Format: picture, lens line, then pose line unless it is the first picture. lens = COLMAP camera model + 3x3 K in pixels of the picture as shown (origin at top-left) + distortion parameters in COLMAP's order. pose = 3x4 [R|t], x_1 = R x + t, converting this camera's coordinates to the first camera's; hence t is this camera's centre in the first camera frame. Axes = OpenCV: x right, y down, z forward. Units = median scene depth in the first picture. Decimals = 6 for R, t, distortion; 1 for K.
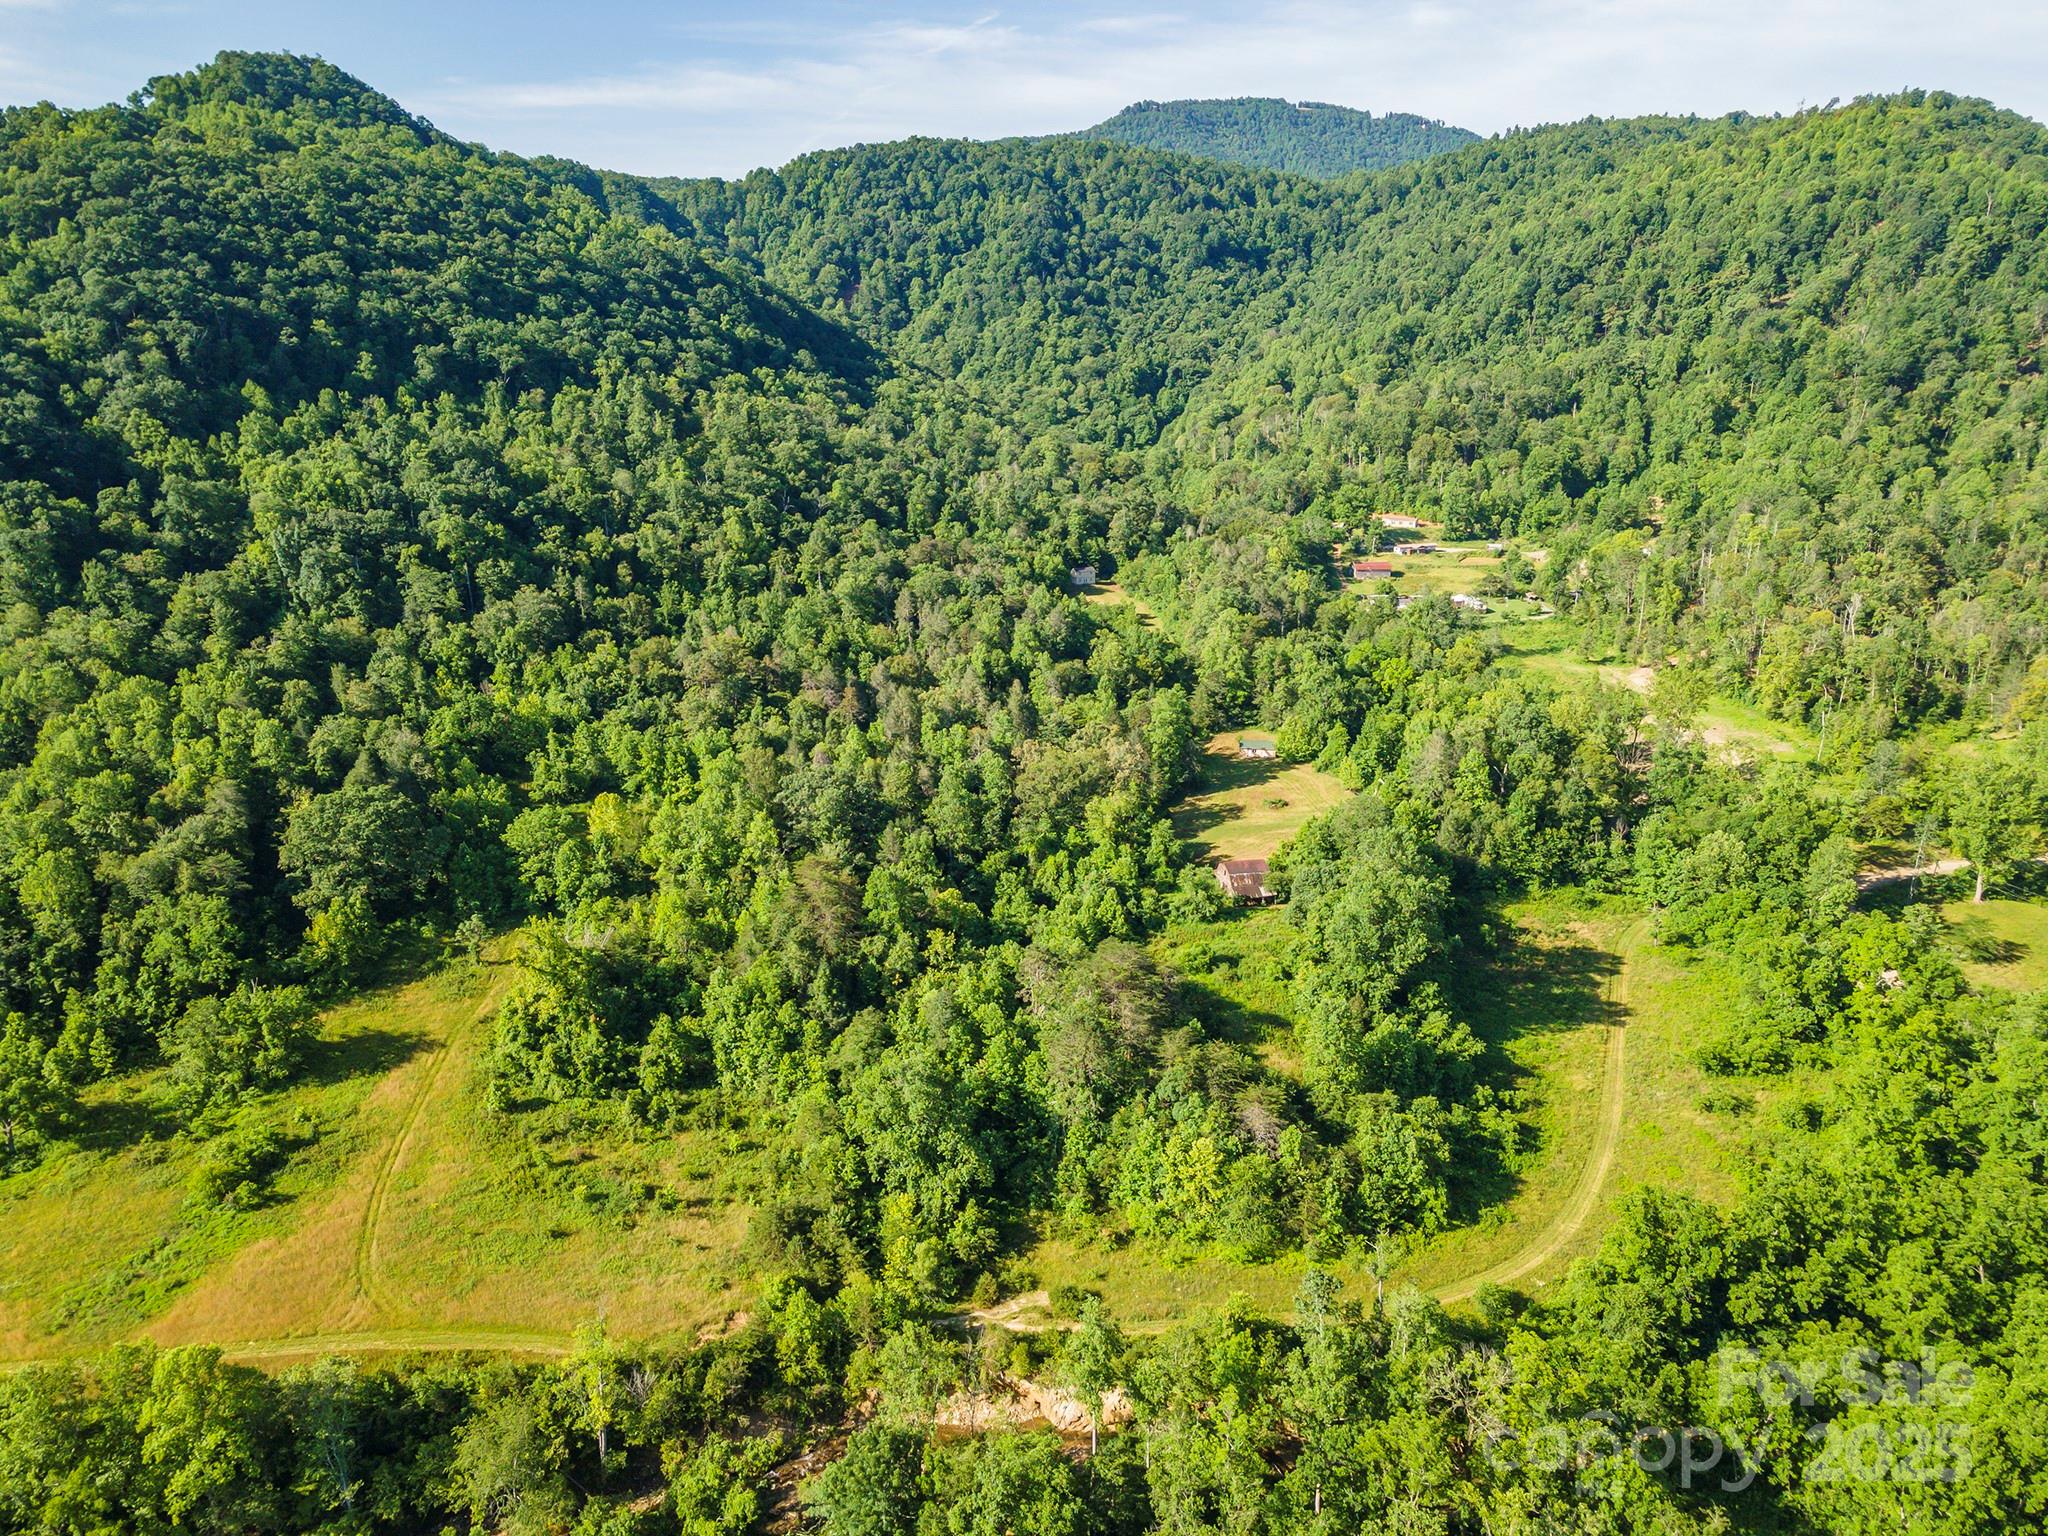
lens RADIAL K [[1477.5, 0, 1003.5], [0, 1477.5, 770.3], [0, 0, 1]] dist [0.019582, 0.089610]
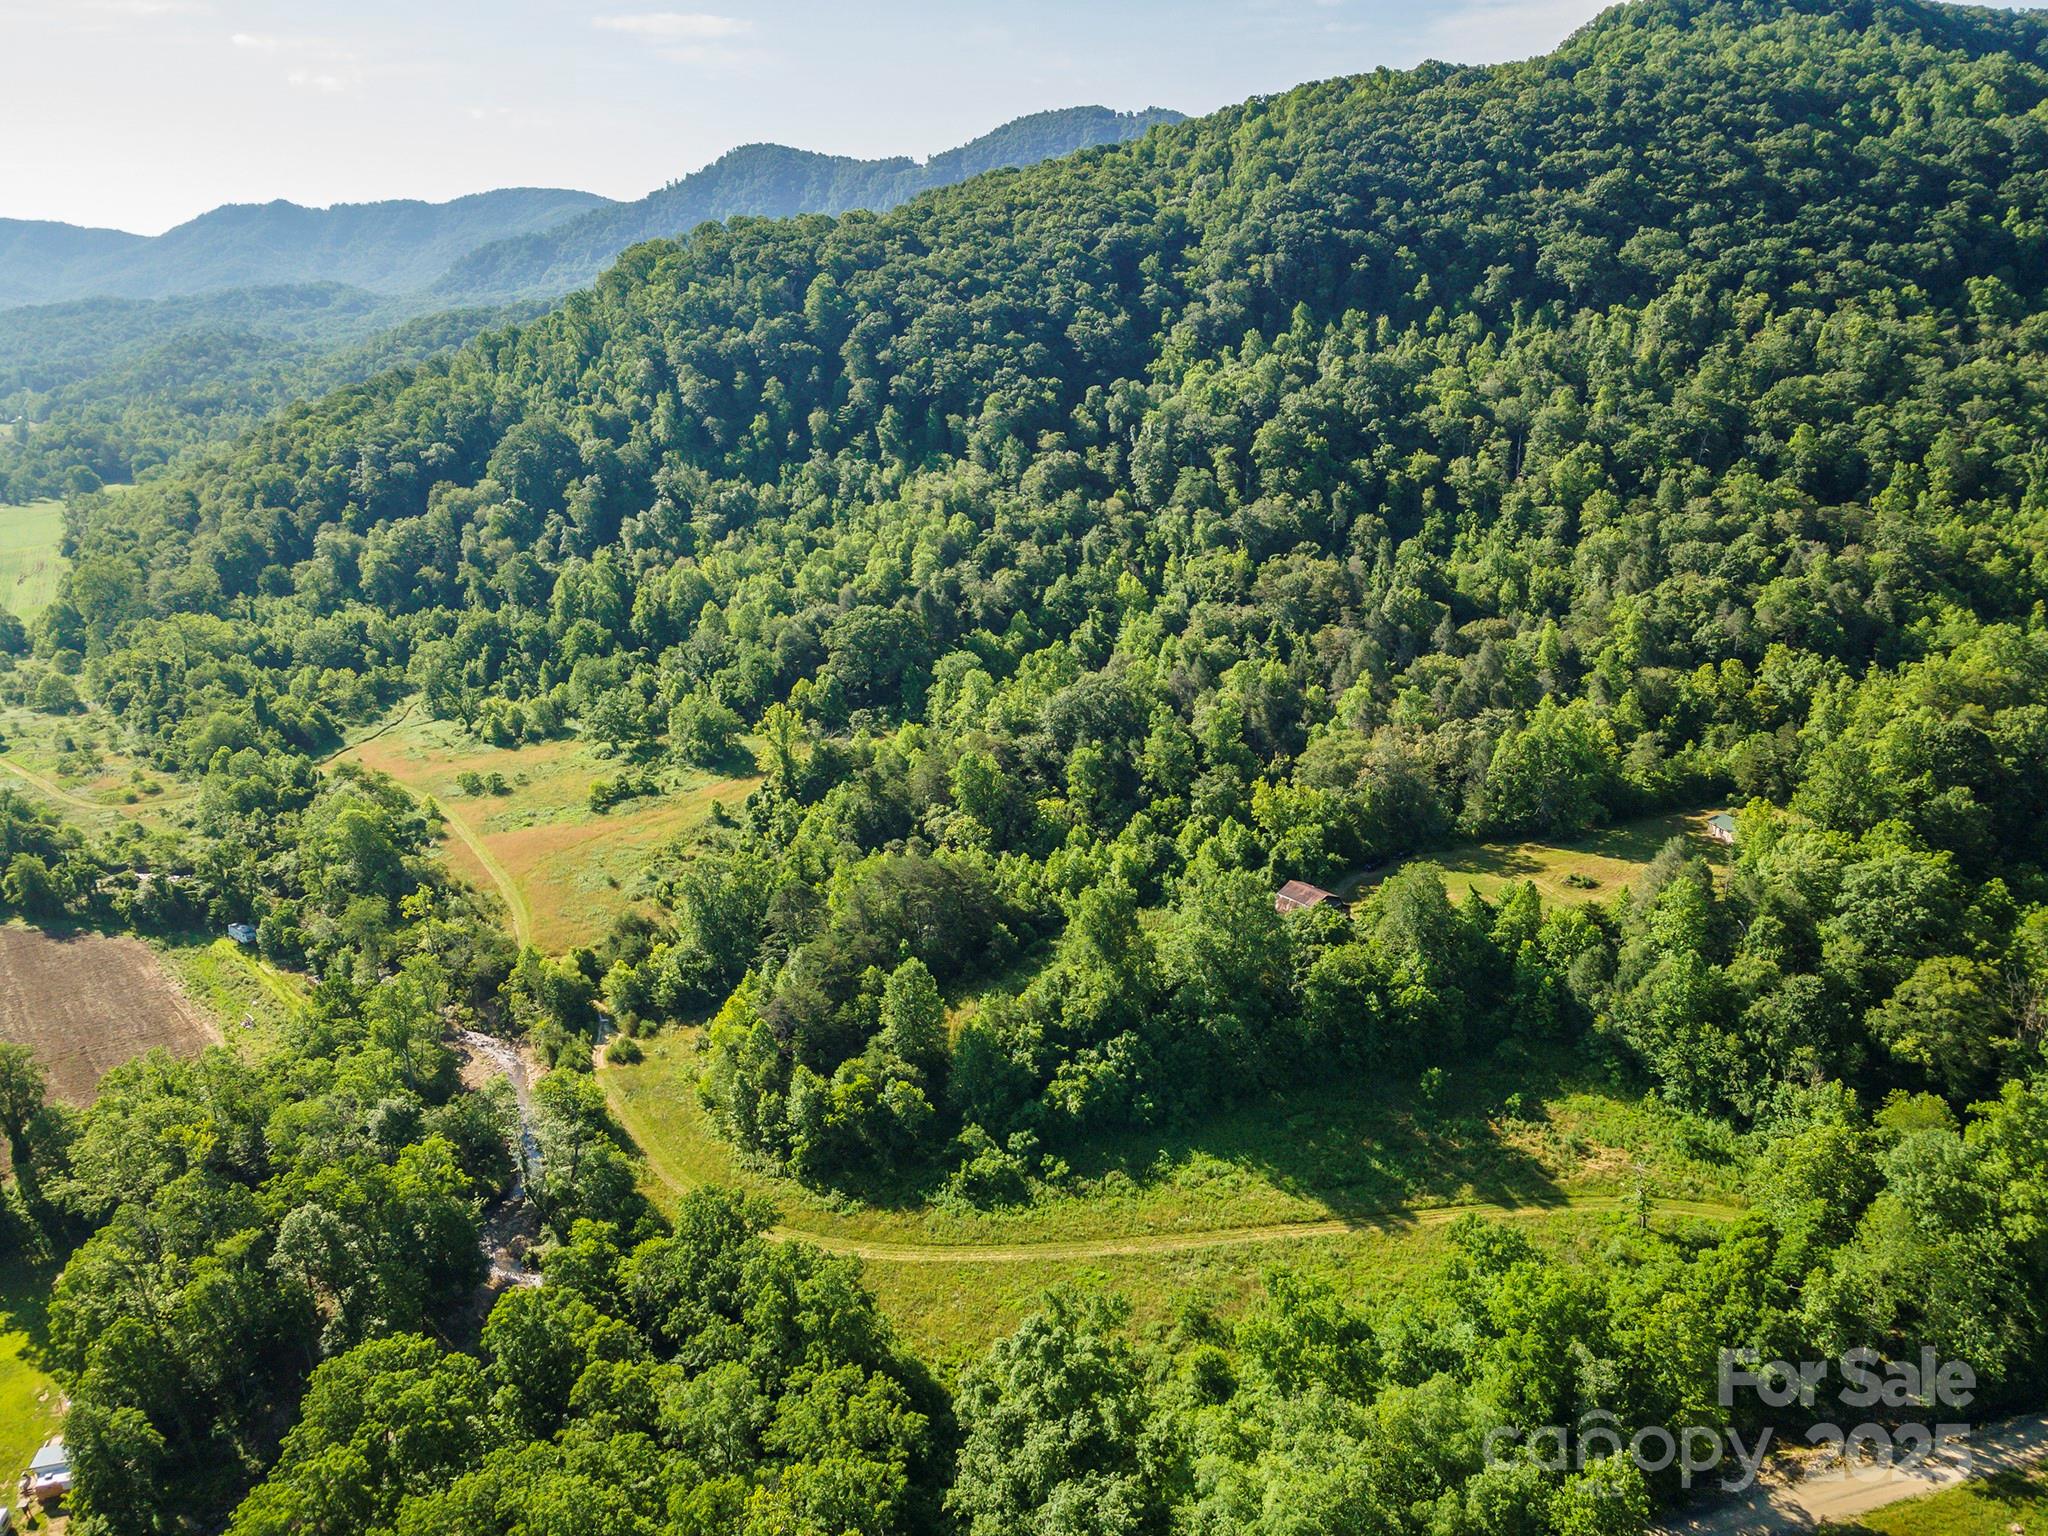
lens RADIAL K [[1490.6, 0, 1018.1], [0, 1490.6, 758.8], [0, 0, 1]] dist [0.053816, -0.011798]
pose [[0.448959, 0.275572, -0.849998, 0.447887], [-0.231211, 0.954687, 0.187390, -0.074752], [0.863121, 0.112399, 0.492330, 0.228994]]
